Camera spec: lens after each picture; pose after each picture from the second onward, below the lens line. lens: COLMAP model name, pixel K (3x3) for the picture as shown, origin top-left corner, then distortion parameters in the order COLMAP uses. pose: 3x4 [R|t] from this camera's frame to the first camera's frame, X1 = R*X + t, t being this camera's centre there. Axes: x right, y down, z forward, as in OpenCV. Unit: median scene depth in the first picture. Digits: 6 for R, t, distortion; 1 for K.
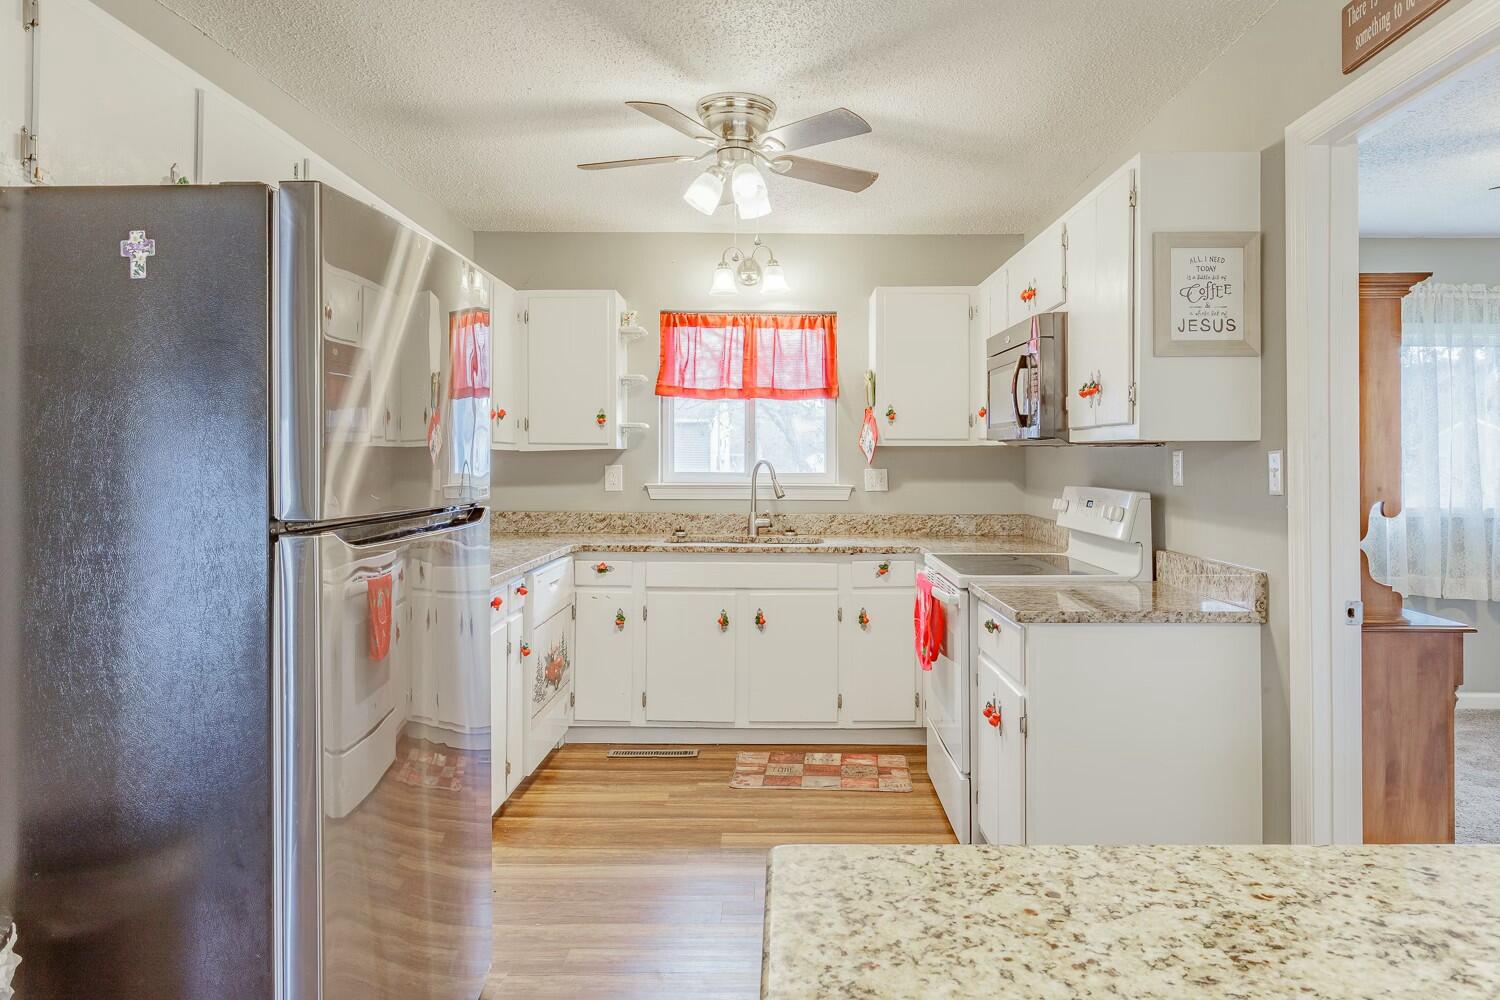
lens RADIAL K [[940.9, 0, 759.7], [0, 940.9, 470.1], [0, 0, 1]] dist [0.004266, 0.002003]
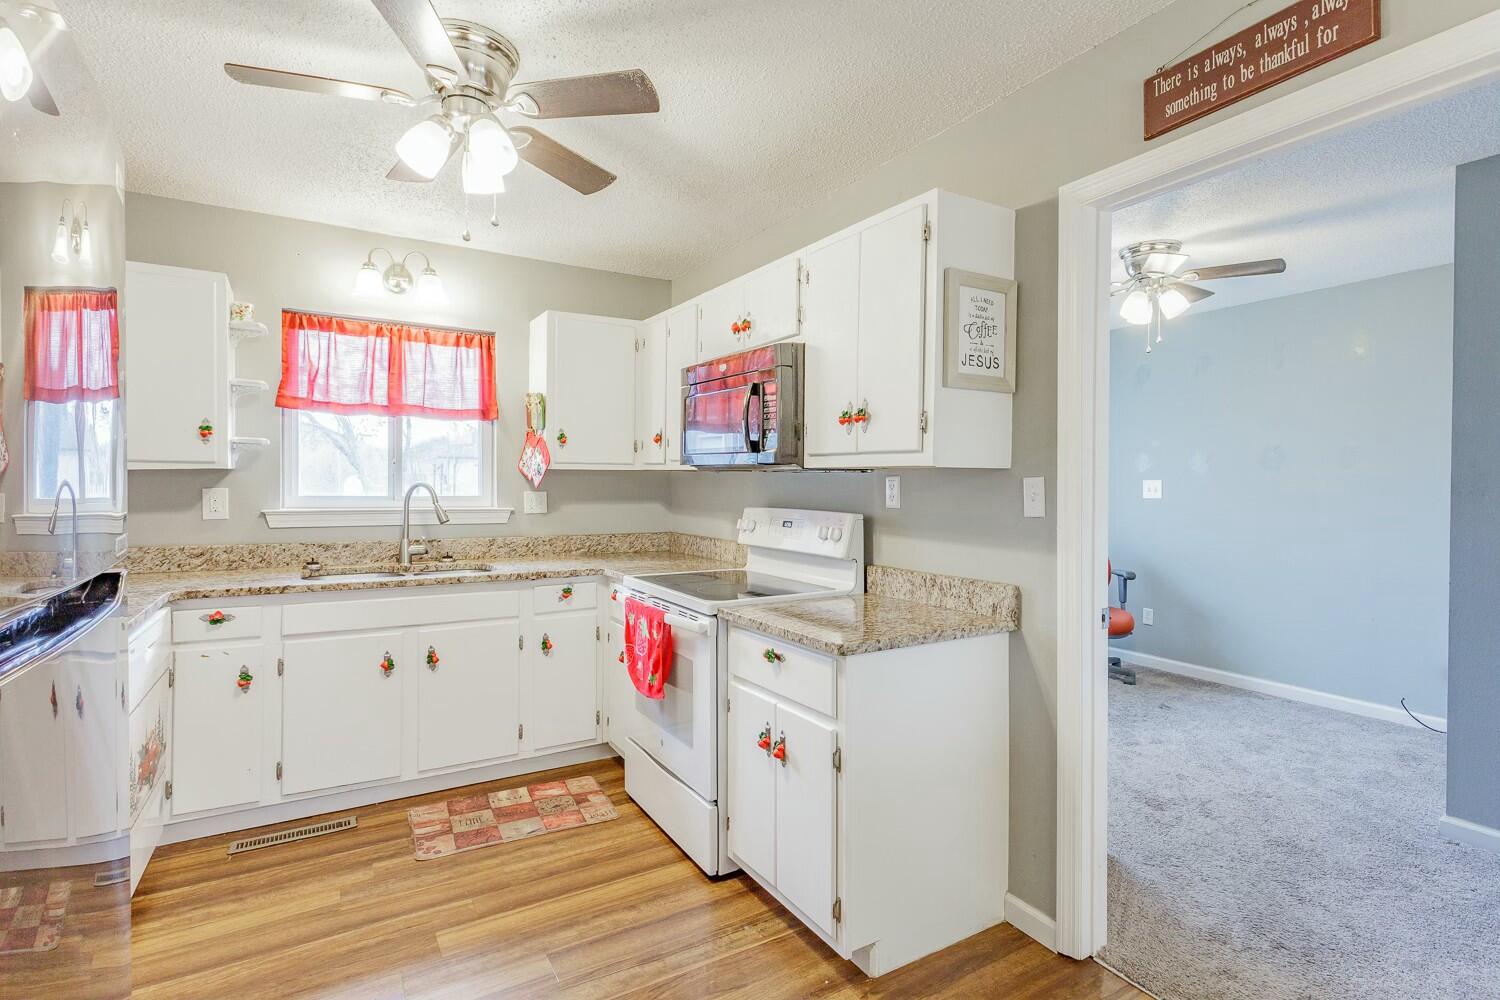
lens RADIAL K [[725.2, 0, 746.2], [0, 725.2, 495.6], [0, 0, 1]] dist [0.001638, 0.001387]
pose [[0.849957, -0.005219, 0.526826, -0.110540], [0.001156, 0.999967, 0.008041, -0.003625], [-0.526851, -0.006225, 0.849935, 0.244919]]
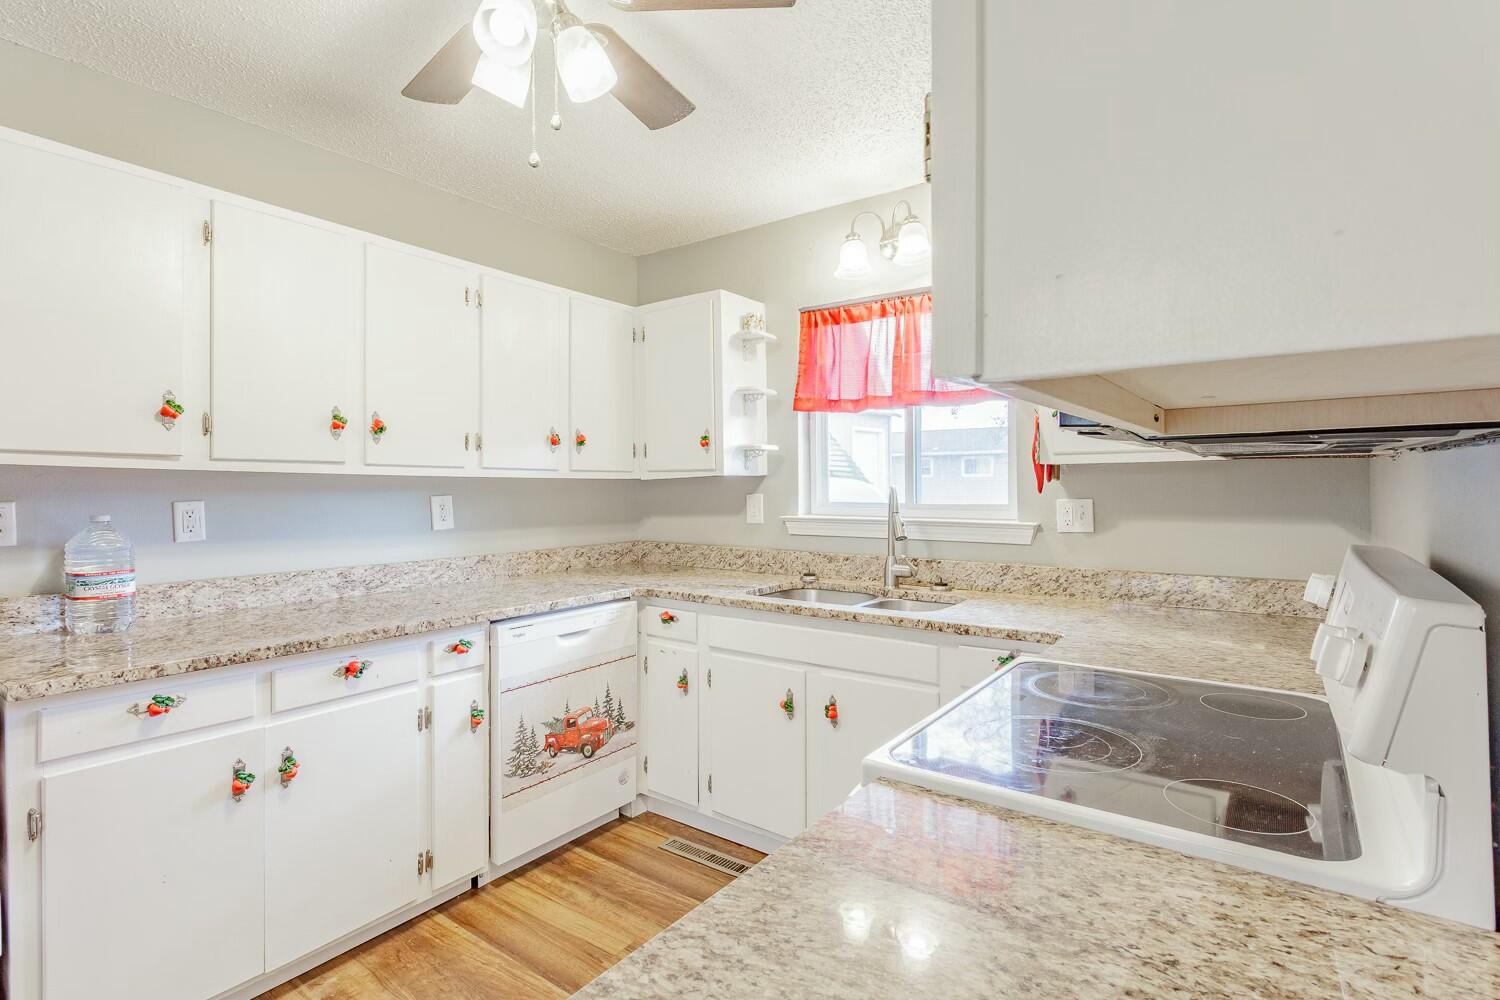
lens RADIAL K [[725.2, 0, 746.2], [0, 725.2, 495.6], [0, 0, 1]] dist [0.001638, 0.001387]
pose [[0.817085, 0.000178, -0.576517, 0.264969], [-0.000196, 1.000000, 0.000031, -0.004550], [0.576517, 0.000088, 0.817085, 0.514465]]
